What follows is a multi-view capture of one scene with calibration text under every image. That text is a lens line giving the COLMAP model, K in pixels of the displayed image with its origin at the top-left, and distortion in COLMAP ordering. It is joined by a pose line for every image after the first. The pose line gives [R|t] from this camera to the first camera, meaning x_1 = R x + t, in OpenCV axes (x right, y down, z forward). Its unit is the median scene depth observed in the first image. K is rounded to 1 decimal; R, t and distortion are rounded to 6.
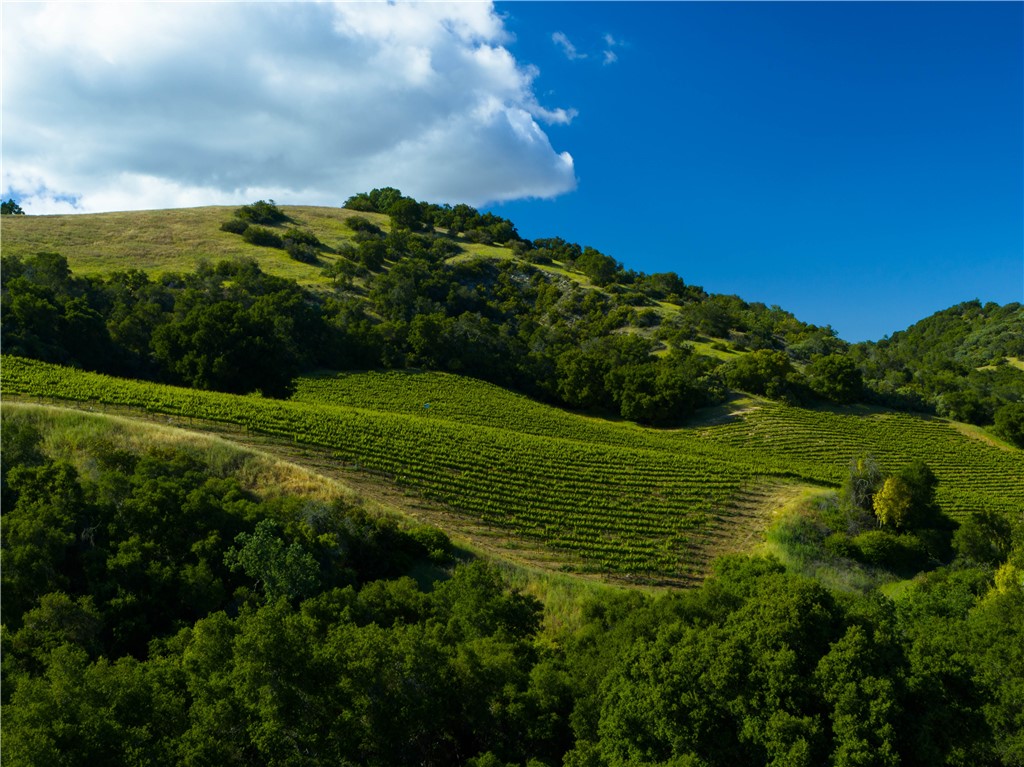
lens RADIAL K [[1238.7, 0, 511.4], [0, 1238.7, 389.4], [0, 0, 1]] dist [-0.007168, 0.000000]
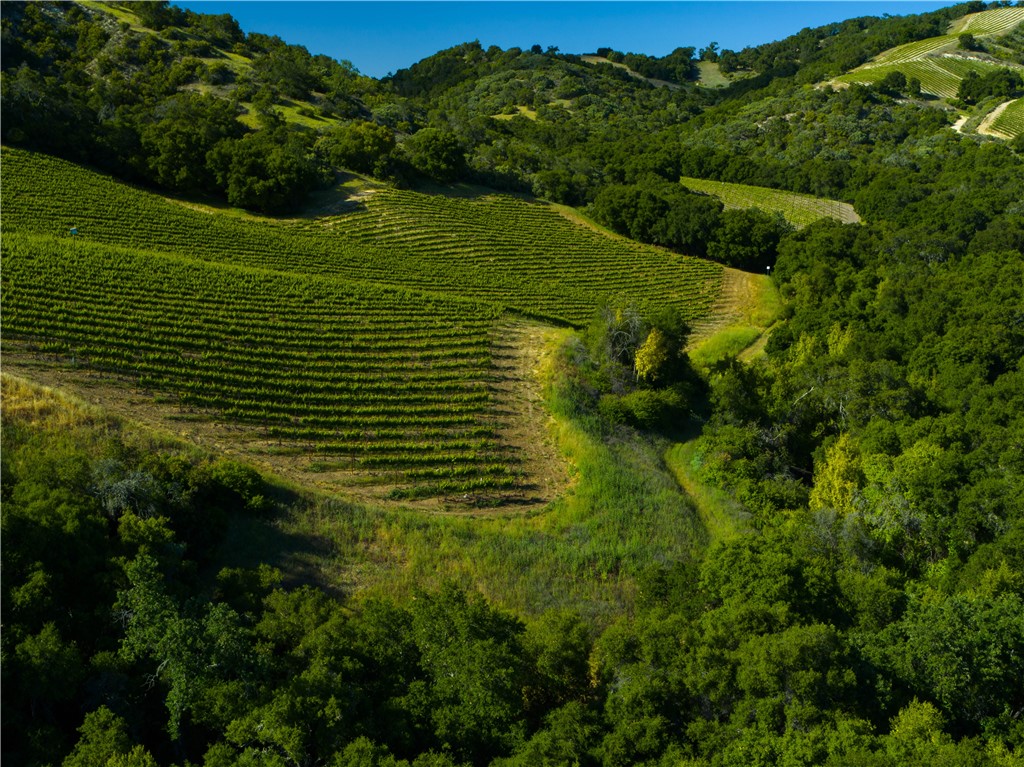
lens RADIAL K [[1238.7, 0, 512.3], [0, 1238.7, 383.2], [0, 0, 1]] dist [-0.007168, 0.000000]
pose [[0.909855, -0.056441, 0.411070, -0.088640], [-0.034675, 0.976897, 0.210880, -0.041818], [-0.413475, -0.206124, 0.886877, 0.104009]]
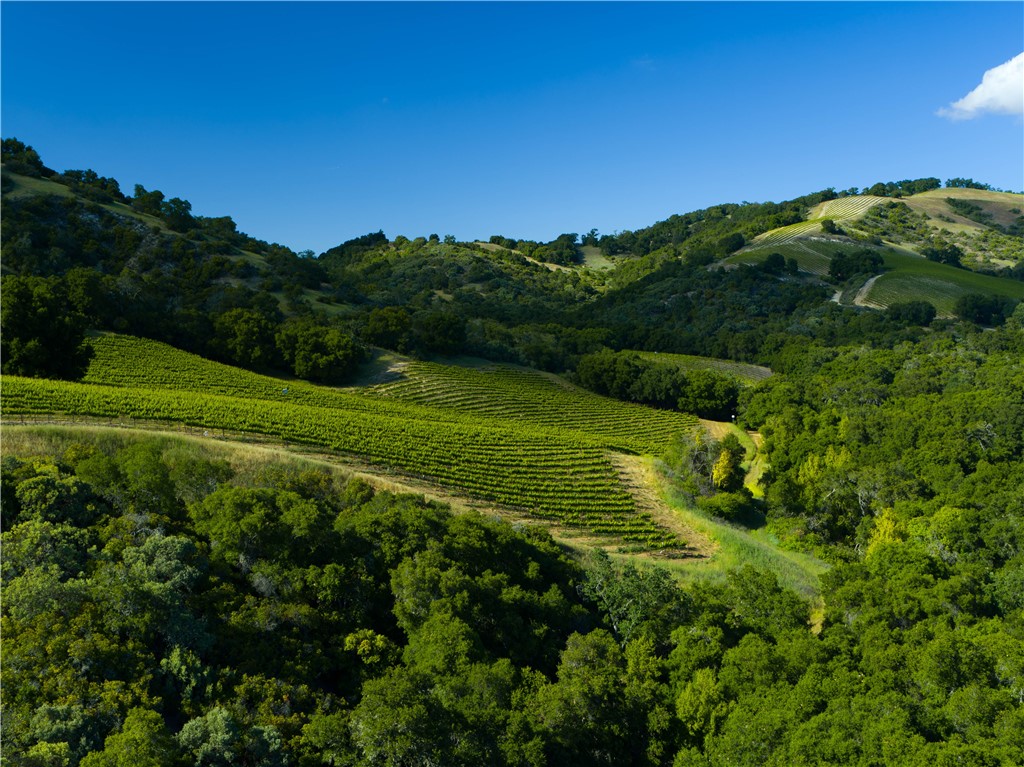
lens RADIAL K [[1238.7, 0, 510.6], [0, 1238.7, 377.4], [0, 0, 1]] dist [-0.007168, 0.000000]
pose [[0.857126, -0.020542, 0.514697, -0.270968], [-0.012987, 0.998025, 0.061459, -0.039728], [-0.514943, -0.059363, 0.855167, 0.011995]]
